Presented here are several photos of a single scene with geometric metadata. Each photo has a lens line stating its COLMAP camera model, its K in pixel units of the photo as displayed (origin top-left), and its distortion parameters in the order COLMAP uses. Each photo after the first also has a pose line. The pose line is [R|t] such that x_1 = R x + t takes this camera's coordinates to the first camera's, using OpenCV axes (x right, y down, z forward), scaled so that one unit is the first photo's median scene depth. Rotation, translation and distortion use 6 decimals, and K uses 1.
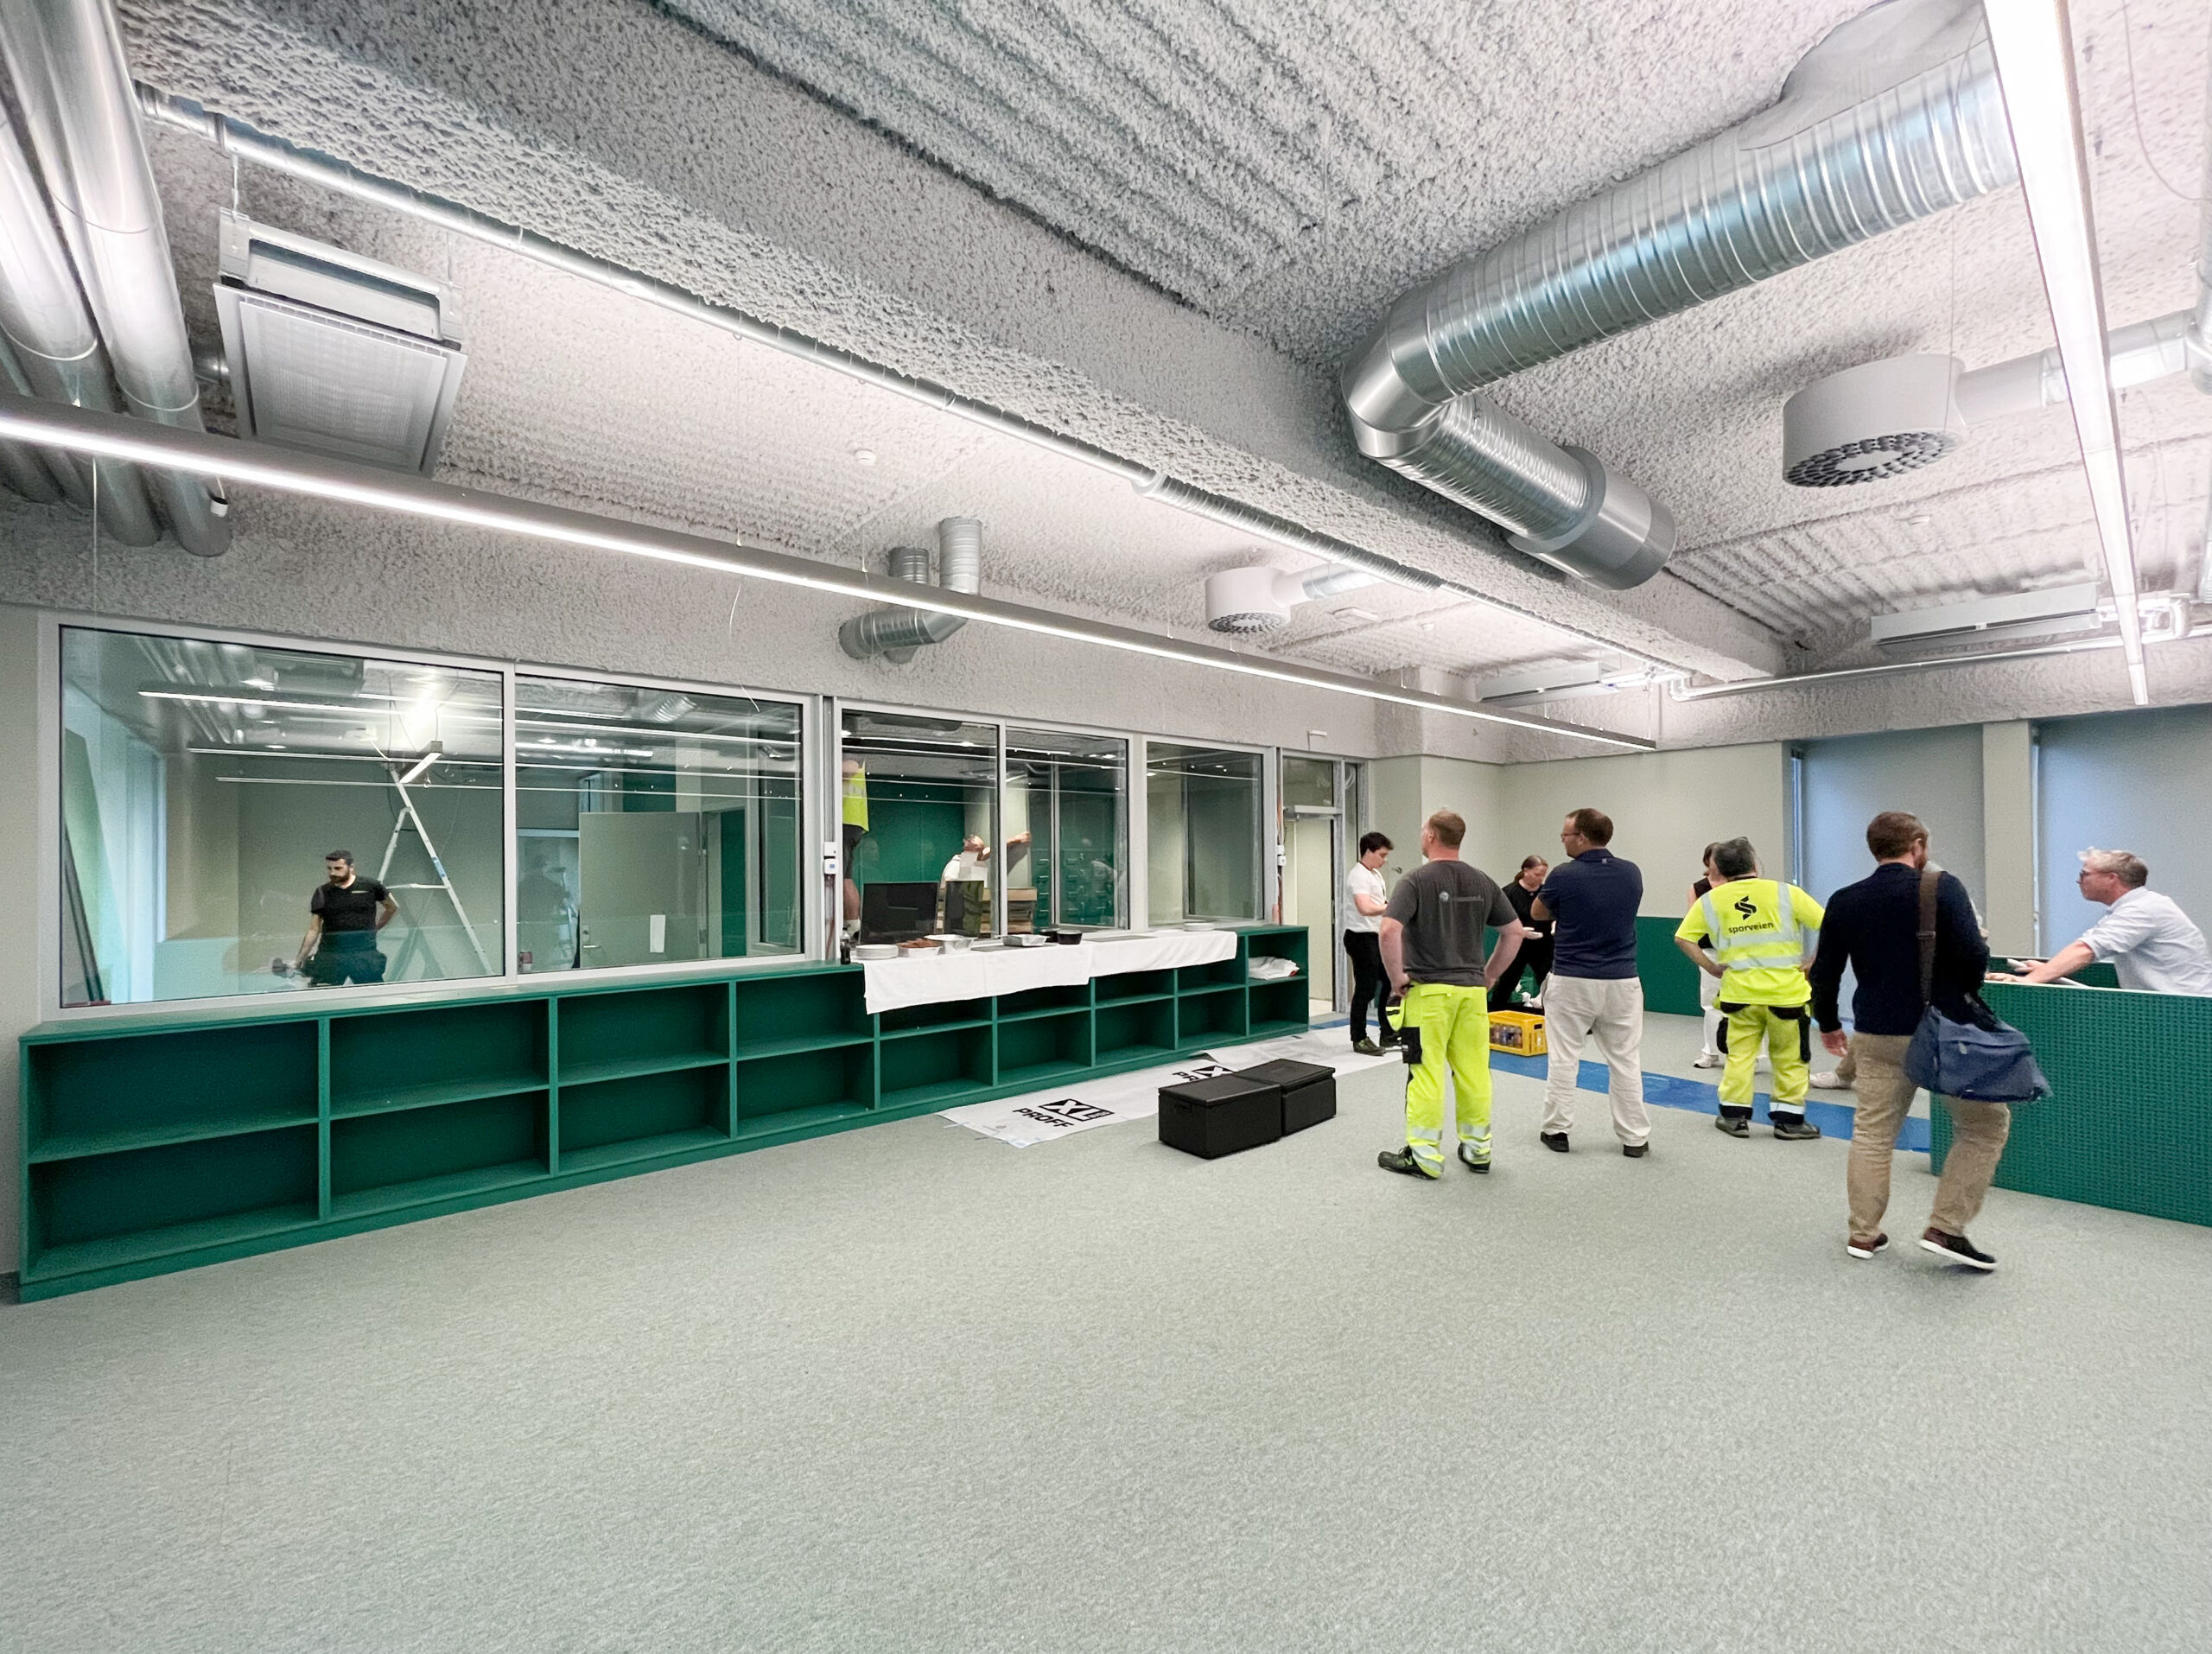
lens RADIAL K [[911.1, 0, 1101.6], [0, 911.1, 848.3], [0, 0, 1]] dist [0.002088, 0.000192]
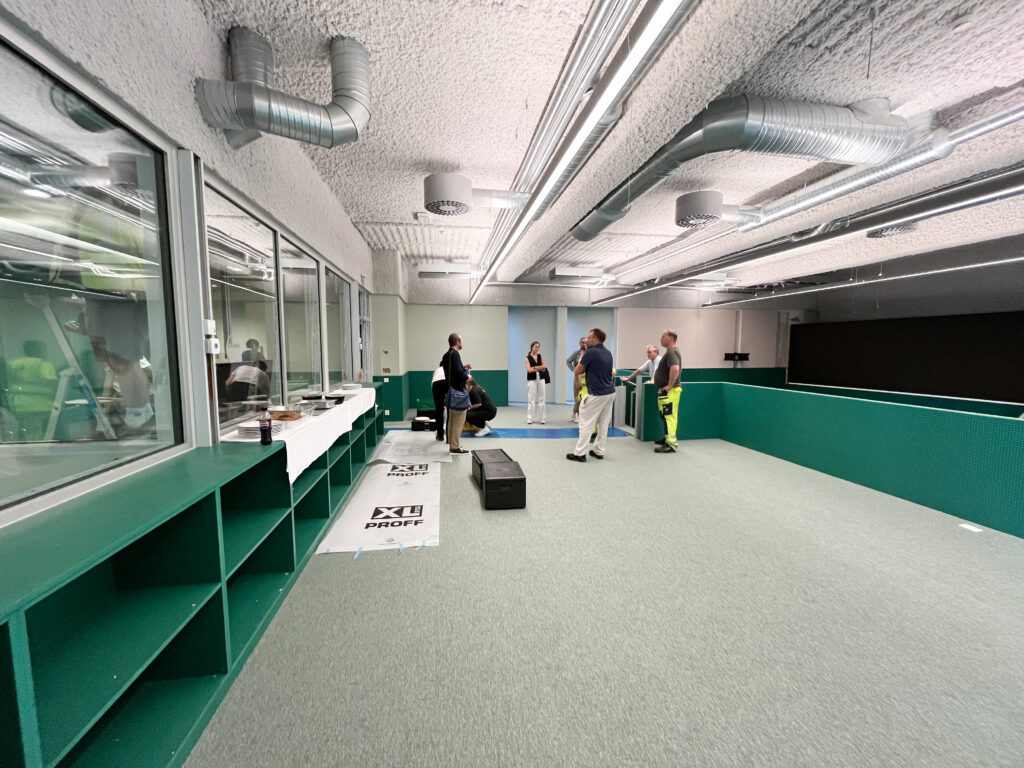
lens RADIAL K [[395.8, 0, 504.0], [0, 395.8, 379.0], [0, 0, 1]] dist [-0.002221, -0.000010]
pose [[0.541823, -0.066165, 0.837884, -0.461606], [-0.011425, 0.996225, 0.086057, 0.005092], [-0.840415, -0.056200, 0.539022, 0.491766]]
